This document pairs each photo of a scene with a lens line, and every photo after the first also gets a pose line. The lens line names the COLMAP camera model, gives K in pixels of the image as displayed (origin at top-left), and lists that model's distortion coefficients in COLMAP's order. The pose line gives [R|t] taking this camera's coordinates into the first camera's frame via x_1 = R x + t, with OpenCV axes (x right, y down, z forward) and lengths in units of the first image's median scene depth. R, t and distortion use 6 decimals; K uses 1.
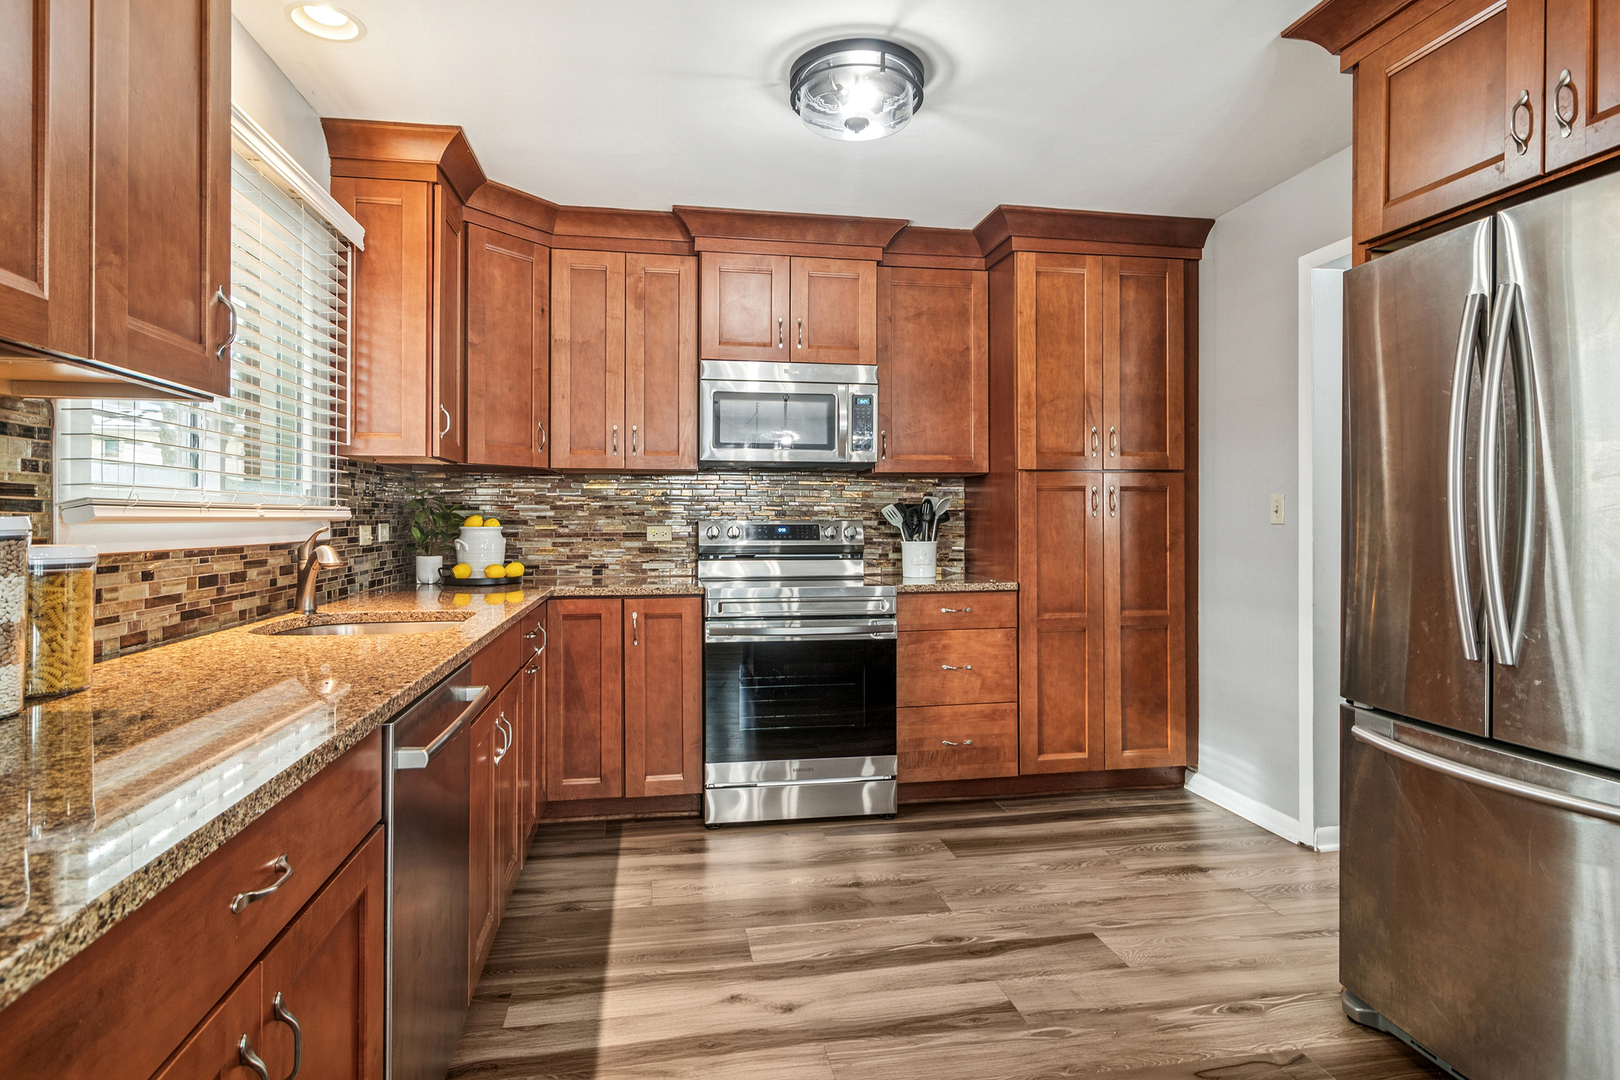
lens RADIAL K [[882.6, 0, 801.4], [0, 882.6, 511.2], [0, 0, 1]] dist [0.004168, 0.000368]
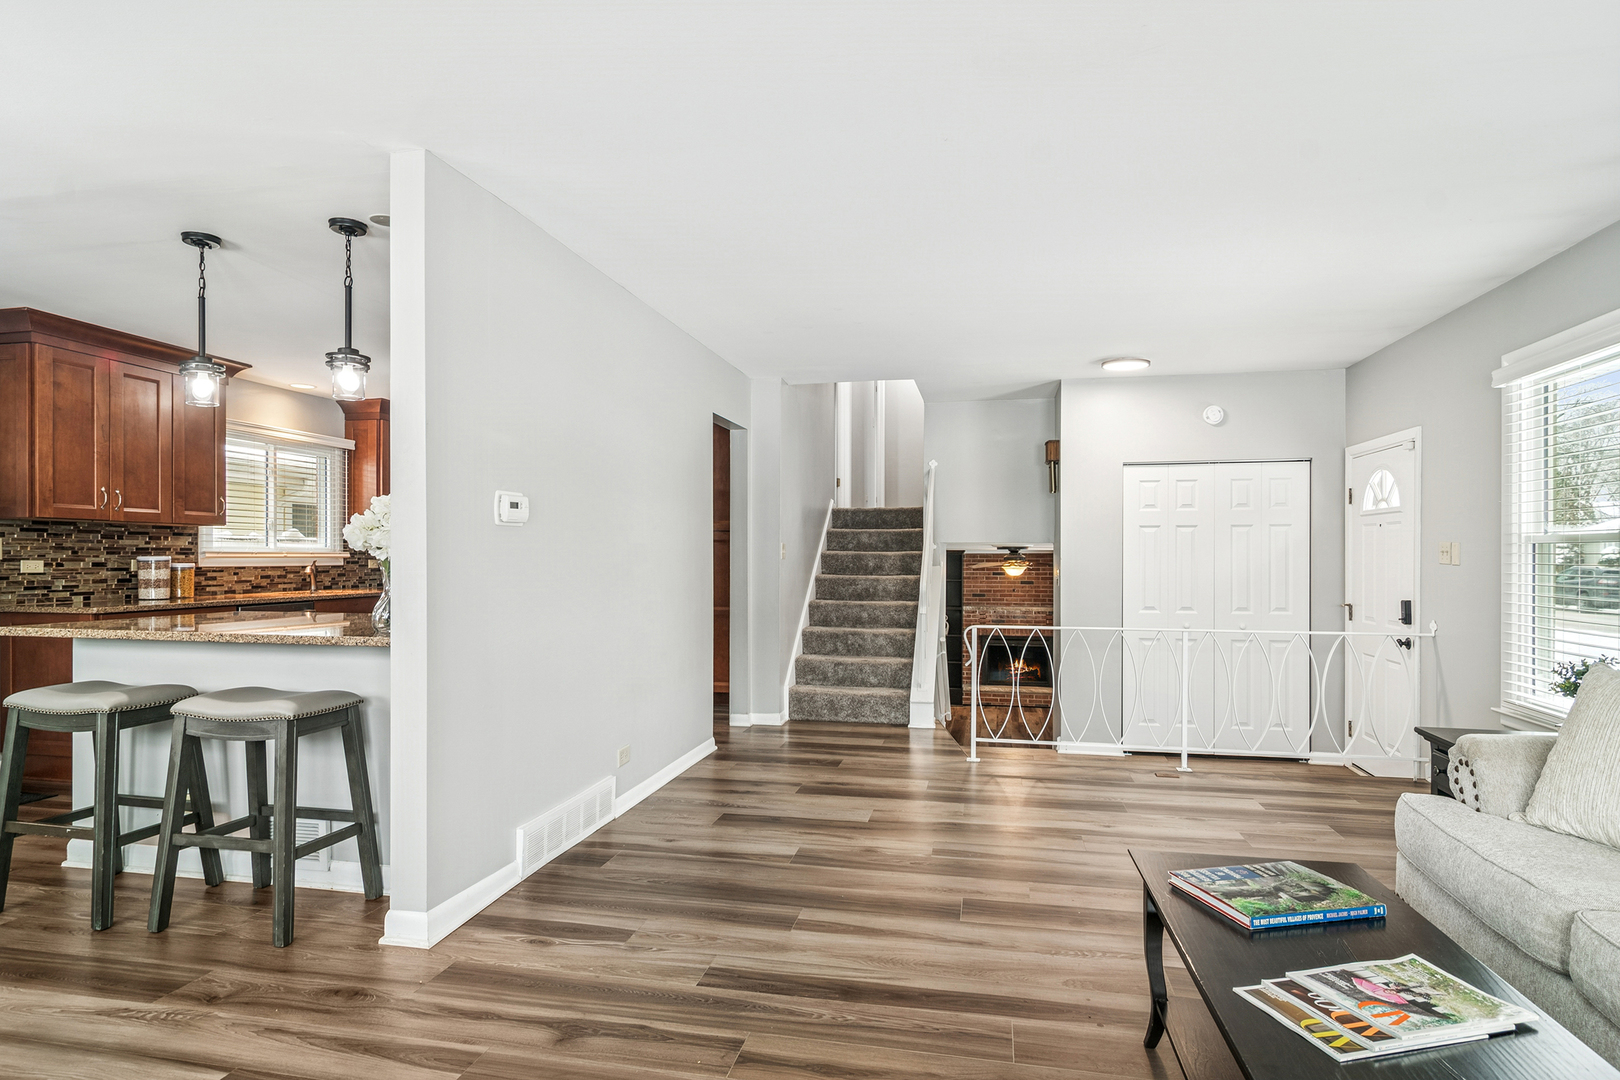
lens RADIAL K [[882.6, 0, 802.9], [0, 882.6, 570.6], [0, 0, 1]] dist [0.004168, 0.000368]
pose [[0.924890, 0.007356, -0.380164, 1.277172], [0.001833, 0.999715, 0.023805, -0.007593], [0.380231, -0.022714, 0.924613, -0.650975]]
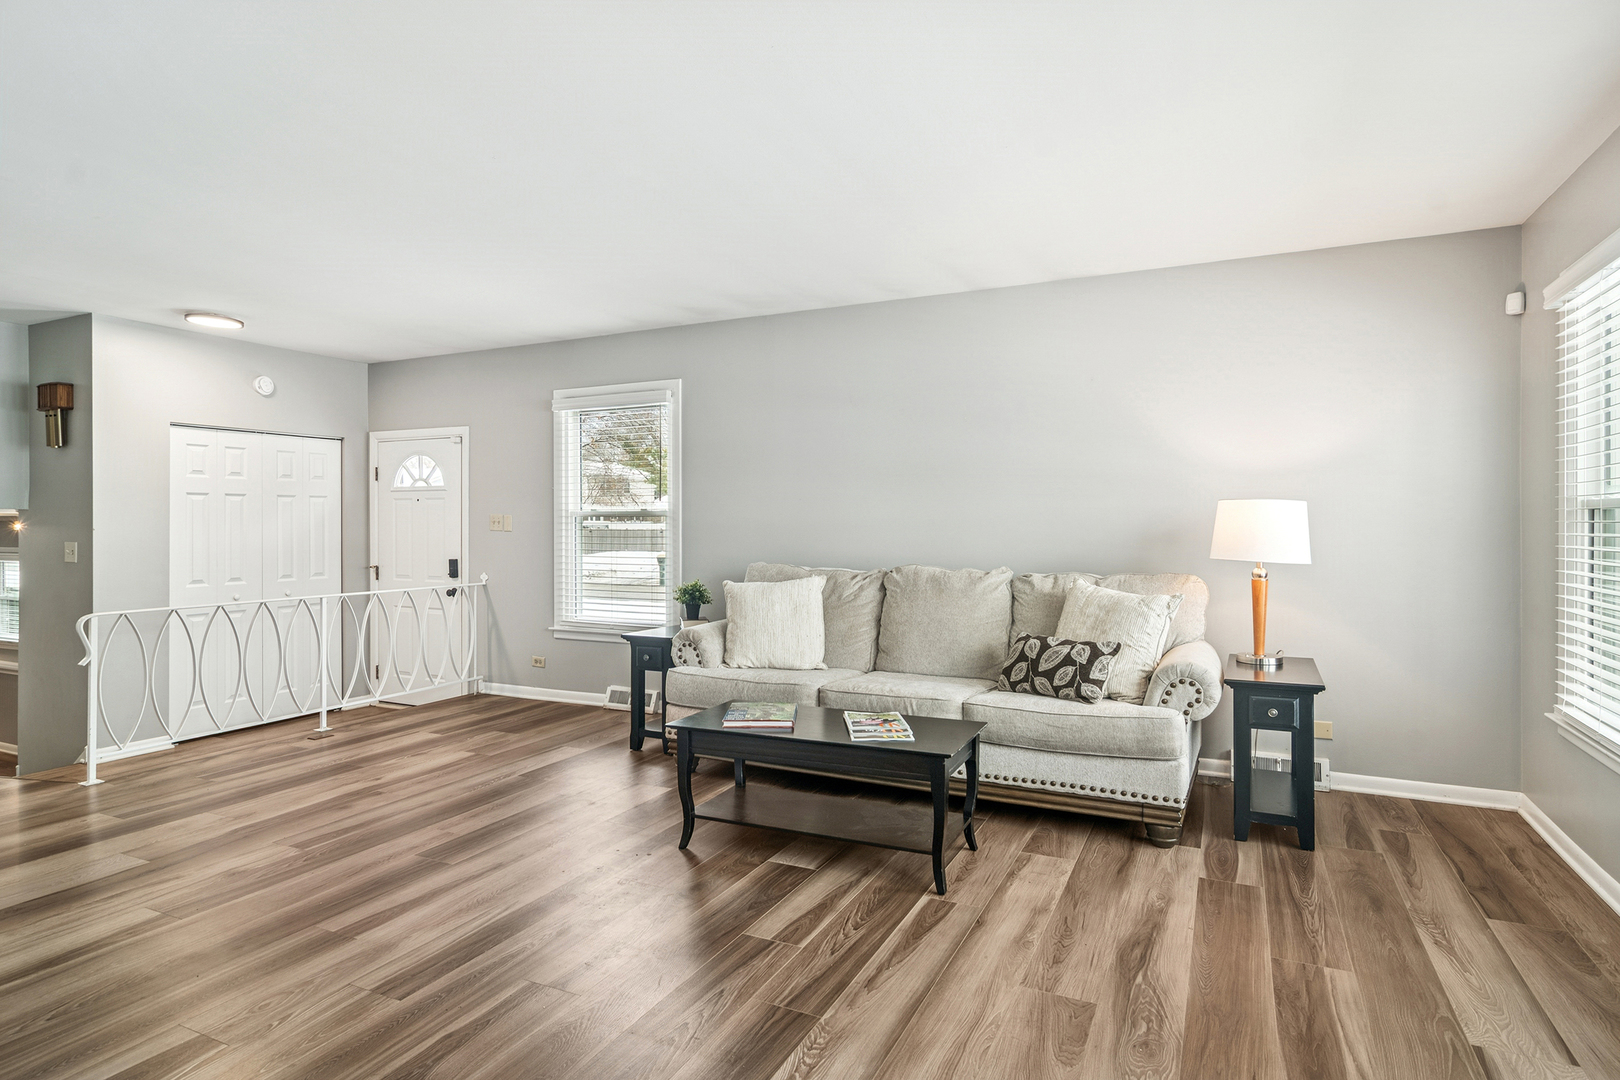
lens RADIAL K [[882.6, 0, 816.4], [0, 882.6, 528.3], [0, 0, 1]] dist [0.004168, 0.000368]
pose [[0.583143, -0.005586, 0.812351, 0.618959], [-0.004385, 0.999940, 0.010024, -0.010148], [-0.812358, -0.009407, 0.583083, -0.655024]]
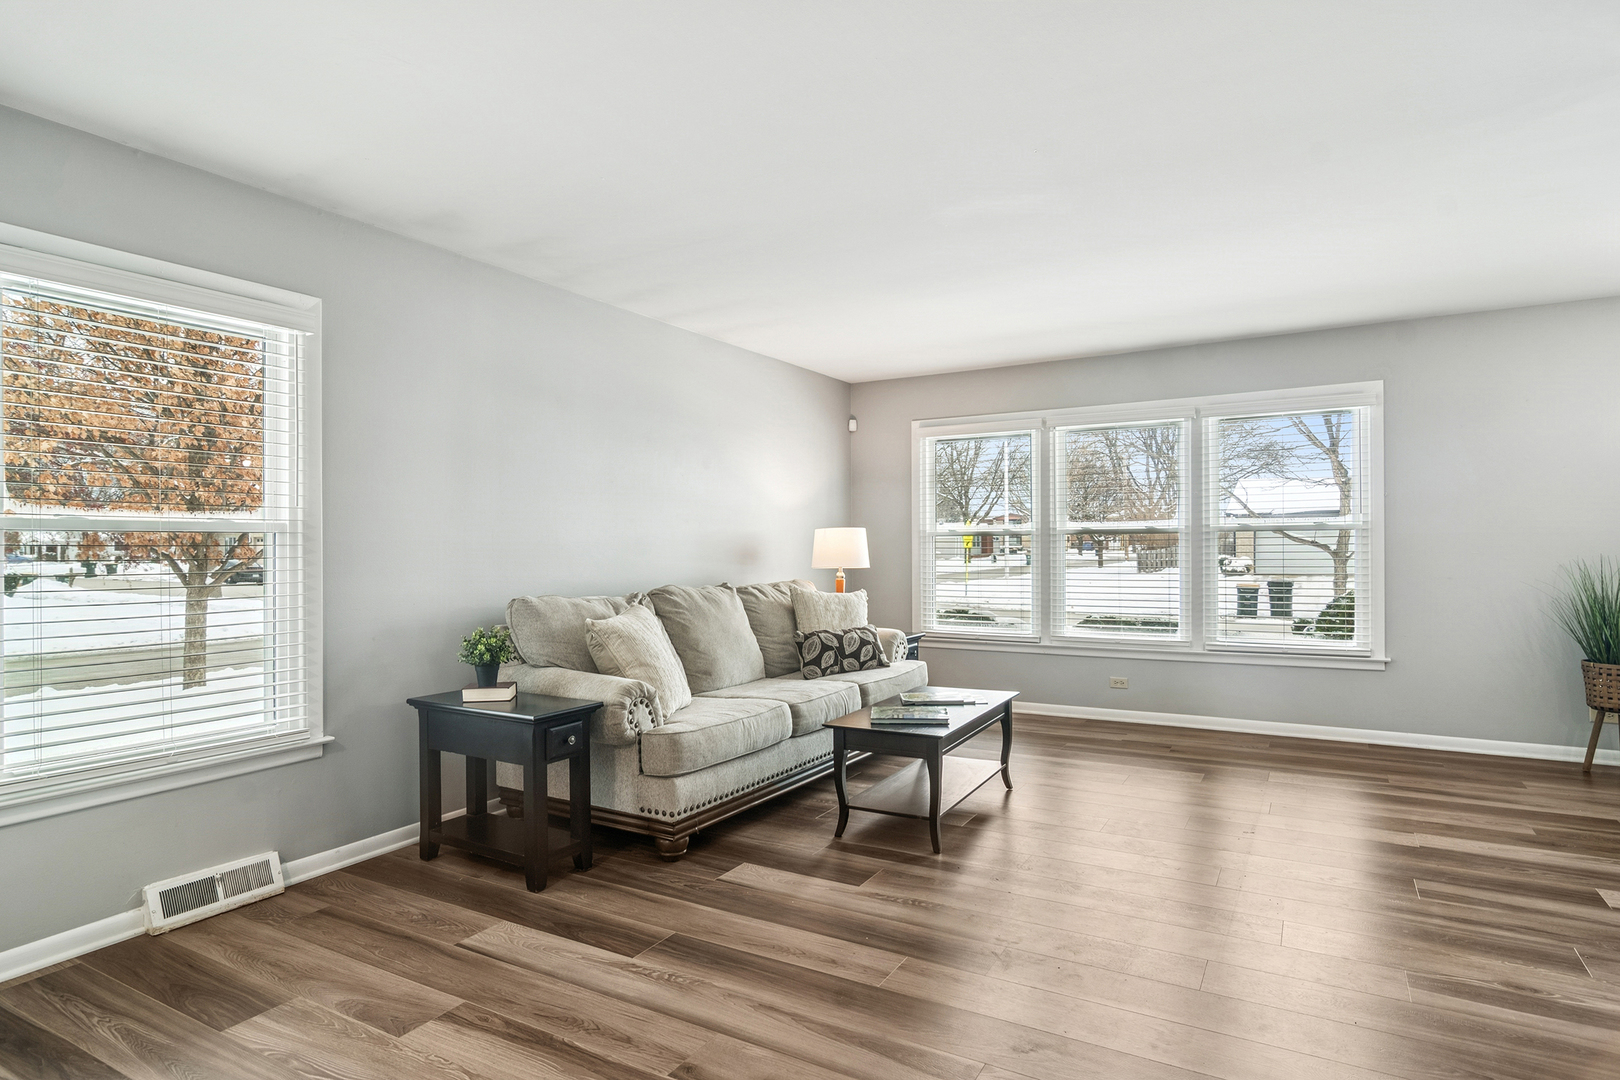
lens RADIAL K [[882.6, 0, 817.0], [0, 882.6, 547.4], [0, 0, 1]] dist [0.004168, 0.000368]
pose [[-0.771077, 0.004418, 0.636726, 0.769762], [0.002374, 0.999989, -0.004064, 0.005691], [-0.636737, -0.001622, -0.771079, 0.777725]]
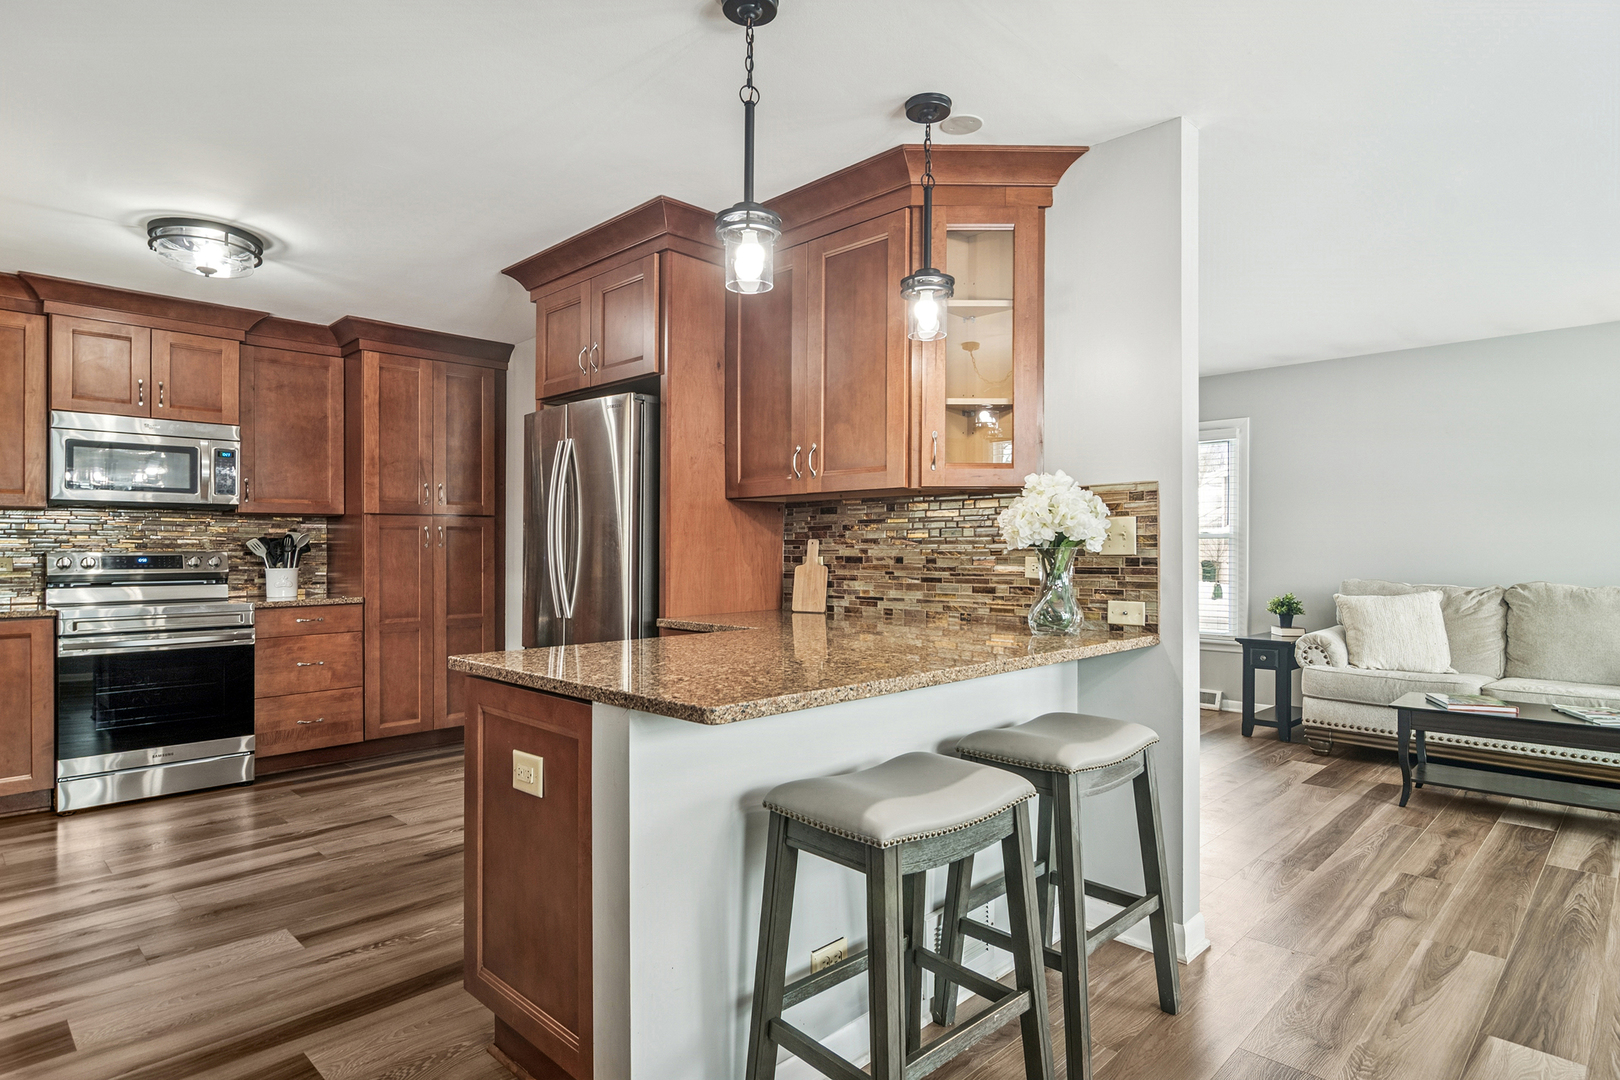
lens RADIAL K [[882.6, 0, 817.0], [0, 882.6, 543.6], [0, 0, 1]] dist [0.004168, 0.000368]
pose [[0.811055, 0.001050, 0.584968, 0.018343], [-0.002882, 0.999993, 0.002202, -0.005726], [-0.584962, -0.003472, 0.811053, -0.494405]]
